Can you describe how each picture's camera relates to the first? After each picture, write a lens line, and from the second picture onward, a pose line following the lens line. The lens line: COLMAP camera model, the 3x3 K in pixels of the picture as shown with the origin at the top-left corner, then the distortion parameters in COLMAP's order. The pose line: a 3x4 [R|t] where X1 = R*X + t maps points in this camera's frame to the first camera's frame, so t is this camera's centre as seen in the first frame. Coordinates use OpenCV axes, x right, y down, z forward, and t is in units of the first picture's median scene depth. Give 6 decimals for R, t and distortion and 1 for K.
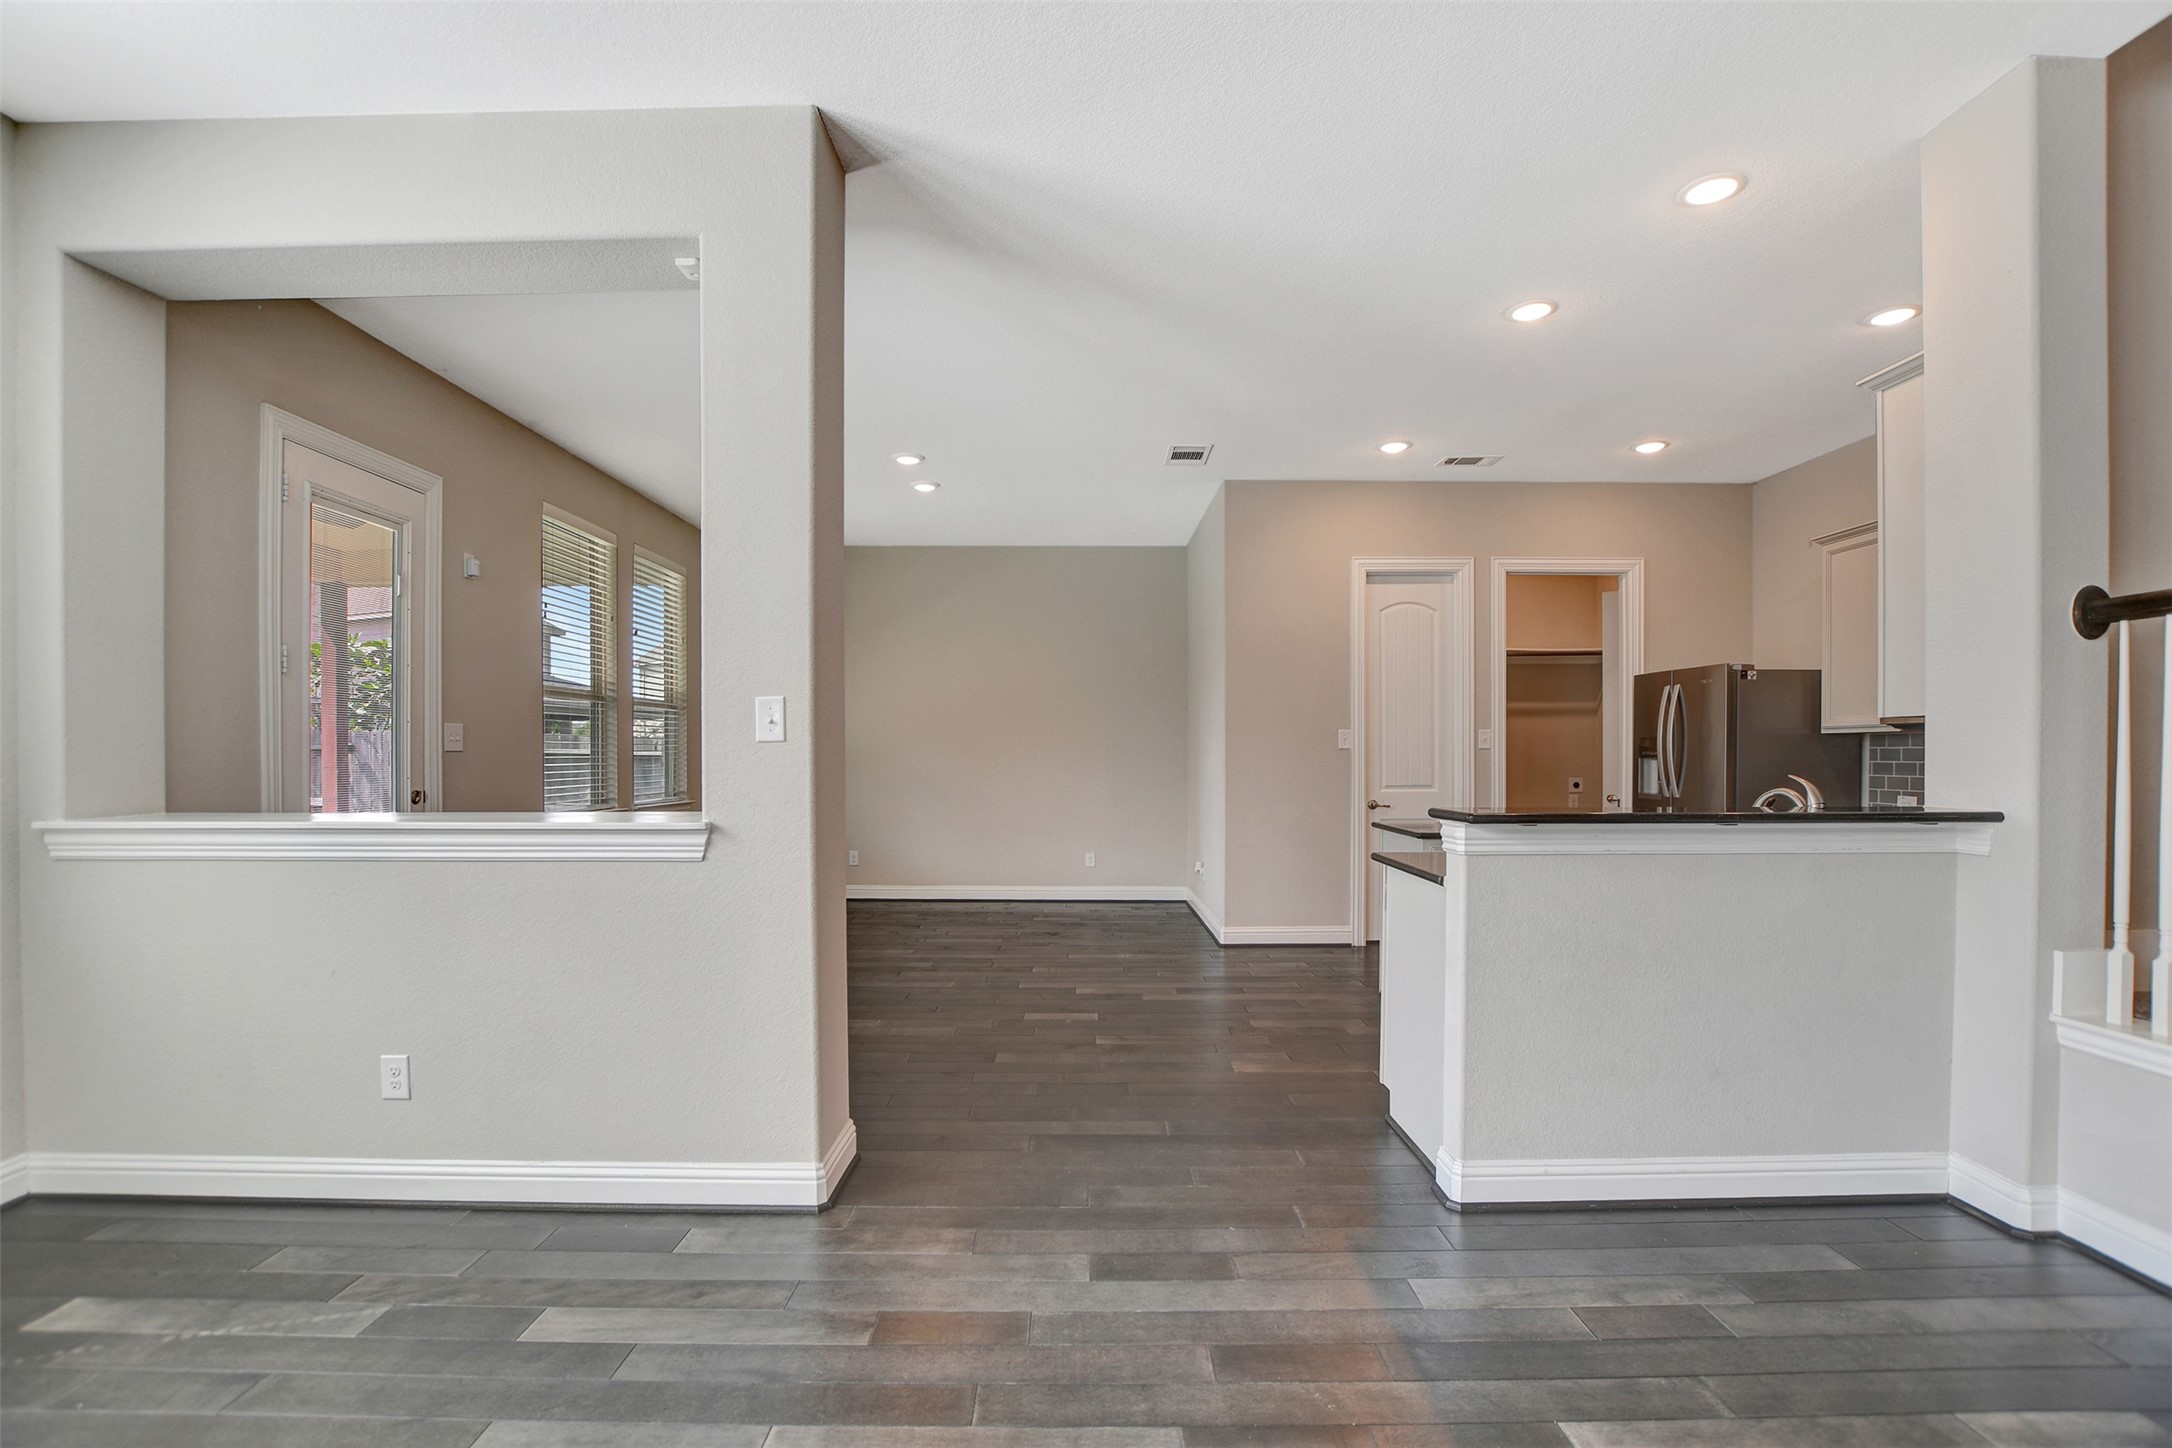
lens RADIAL K [[969.3, 0, 1085.5], [0, 969.3, 767.4], [0, 0, 1]] dist [-0.033123, 0.004150]
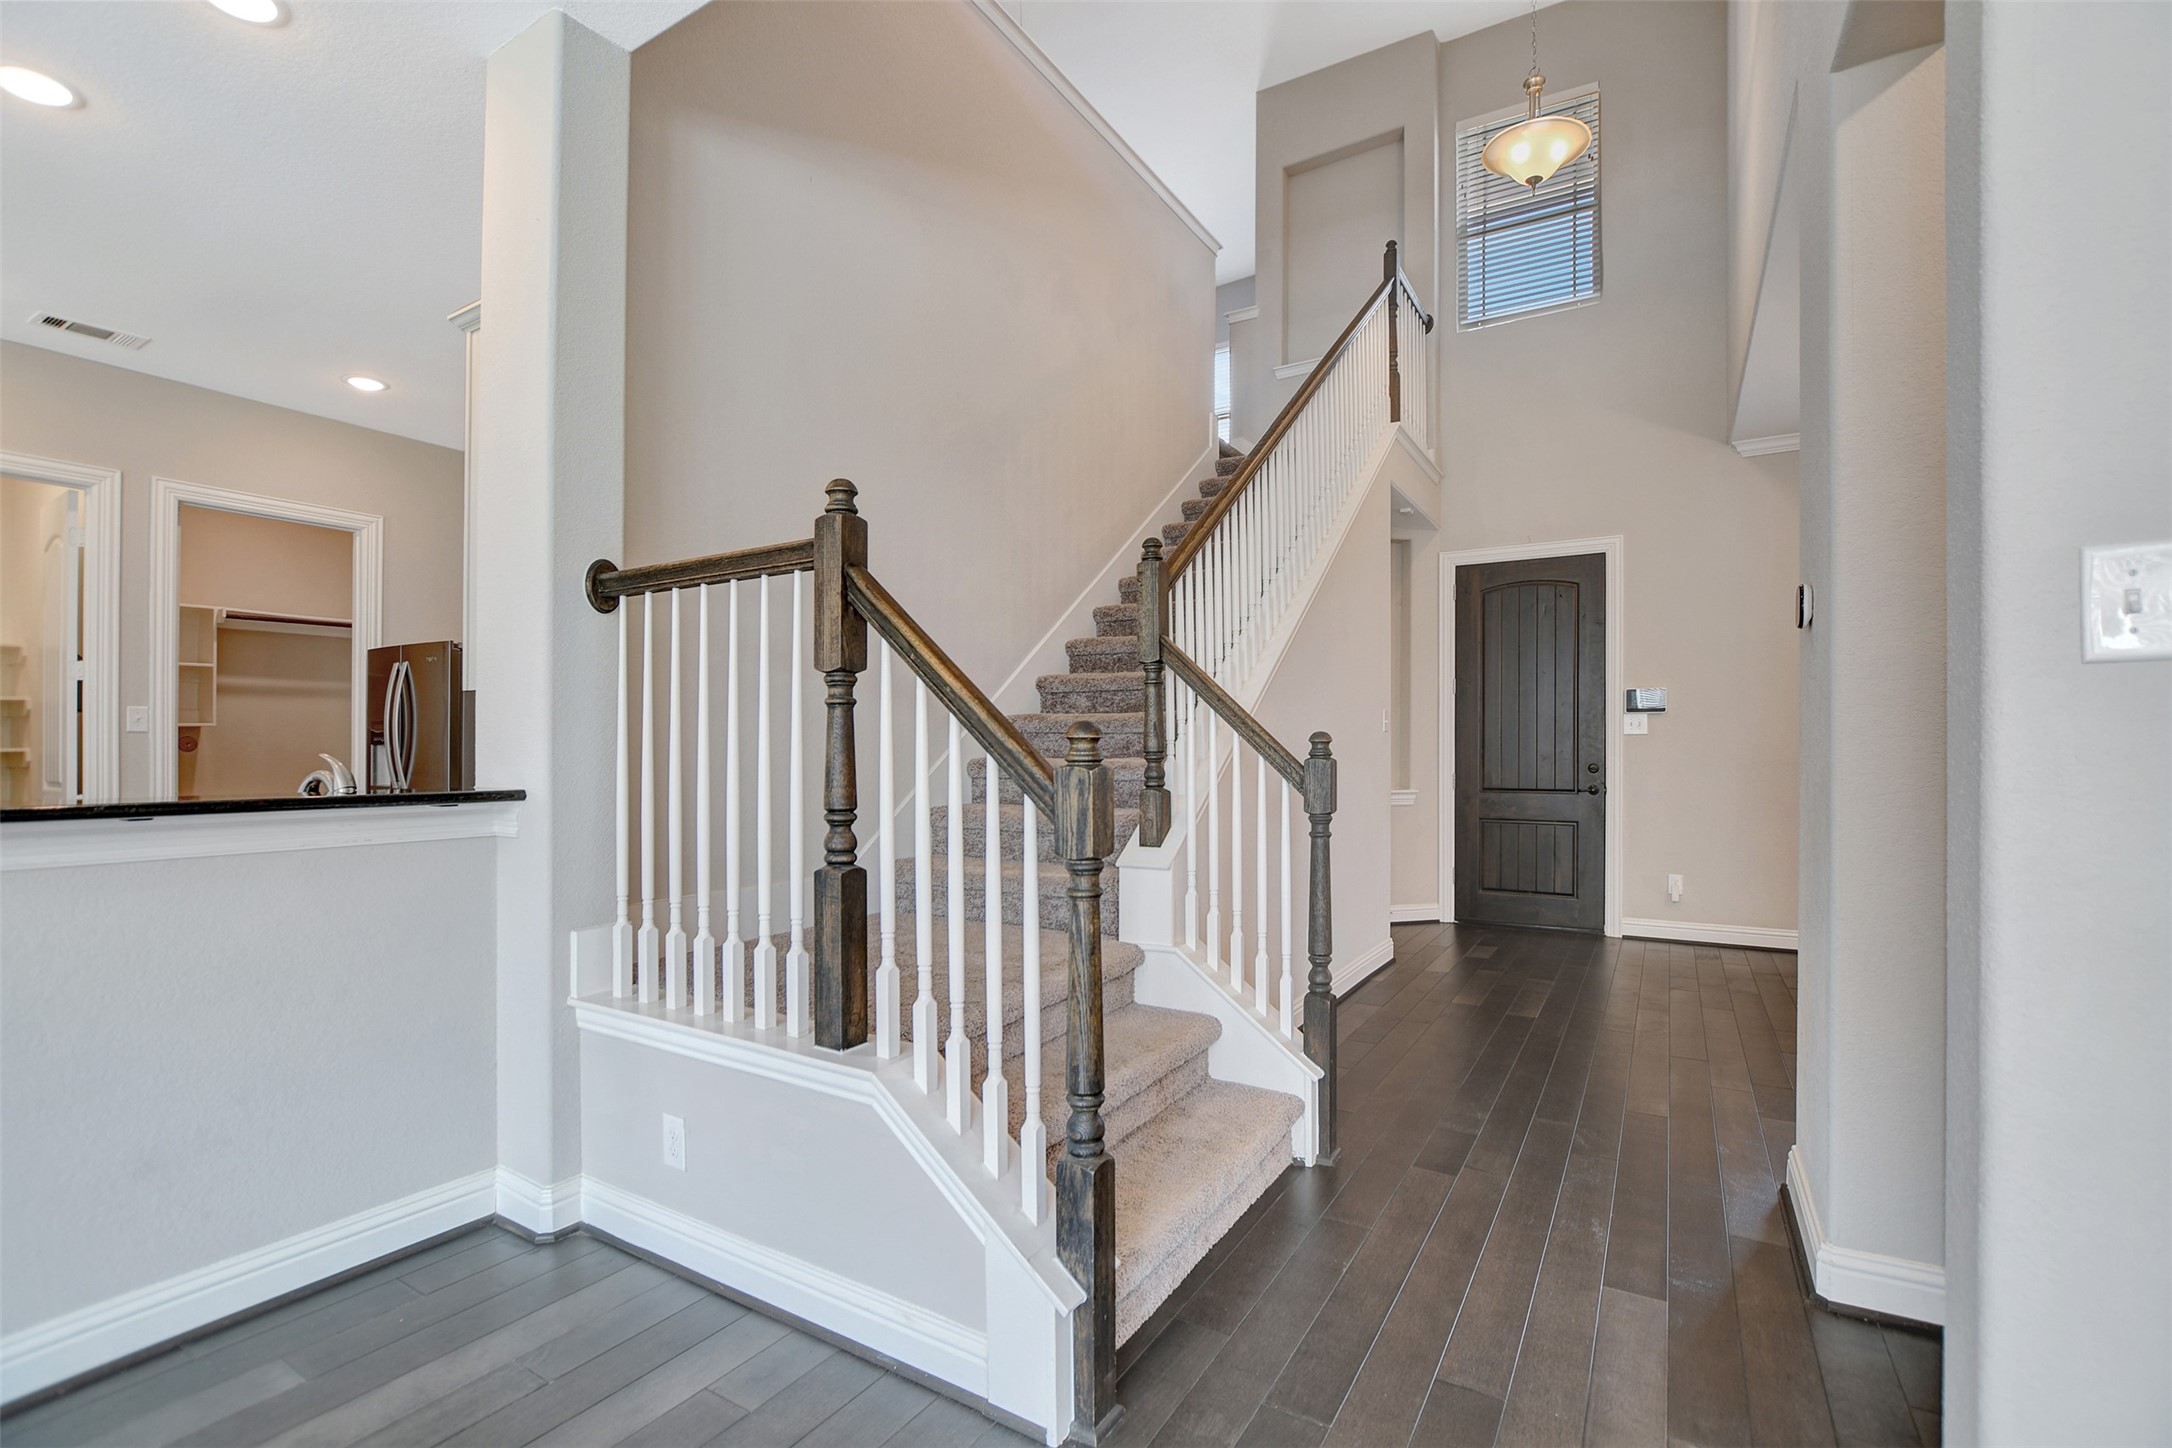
lens RADIAL K [[969.3, 0, 1062.5], [0, 969.3, 745.6], [0, 0, 1]] dist [-0.033123, 0.004150]
pose [[0.530410, 0.004283, 0.847730, 0.342079], [0.012018, 0.999849, -0.012571, 0.016600], [-0.847656, 0.016856, 0.530278, 0.034588]]
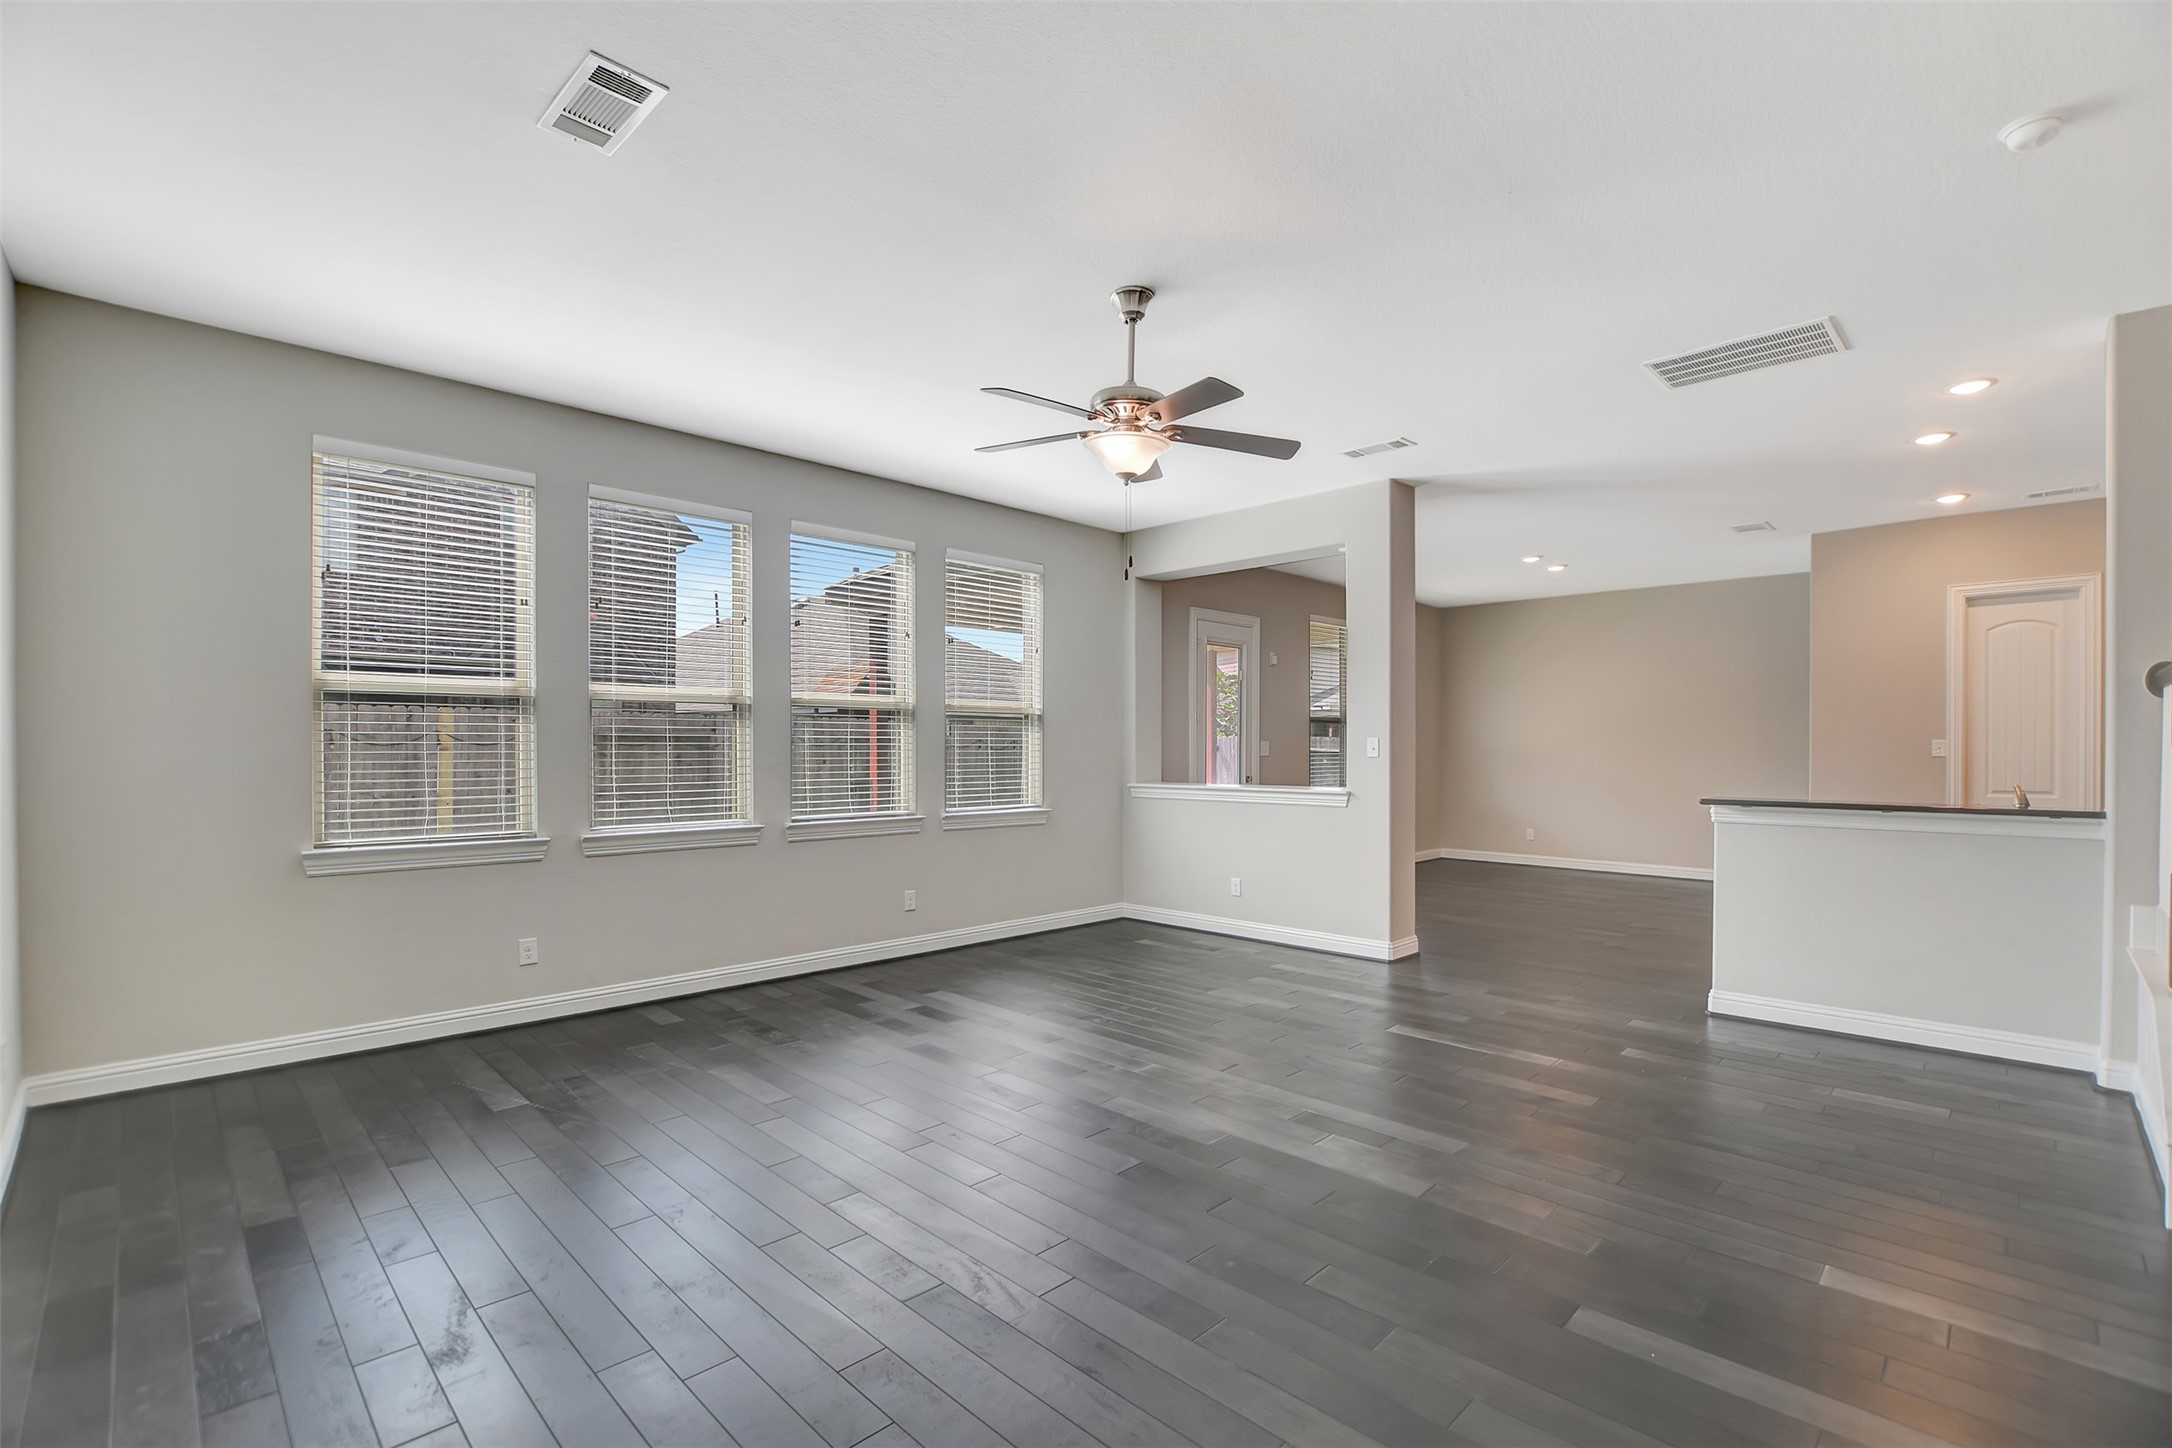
lens RADIAL K [[969.3, 0, 1074.8], [0, 969.3, 741.0], [0, 0, 1]] dist [-0.033123, 0.004150]
pose [[0.696391, -0.002536, -0.717658, 0.684159], [-0.012868, 0.999789, -0.016020, -0.015440], [0.717548, 0.020391, 0.696211, -0.920103]]
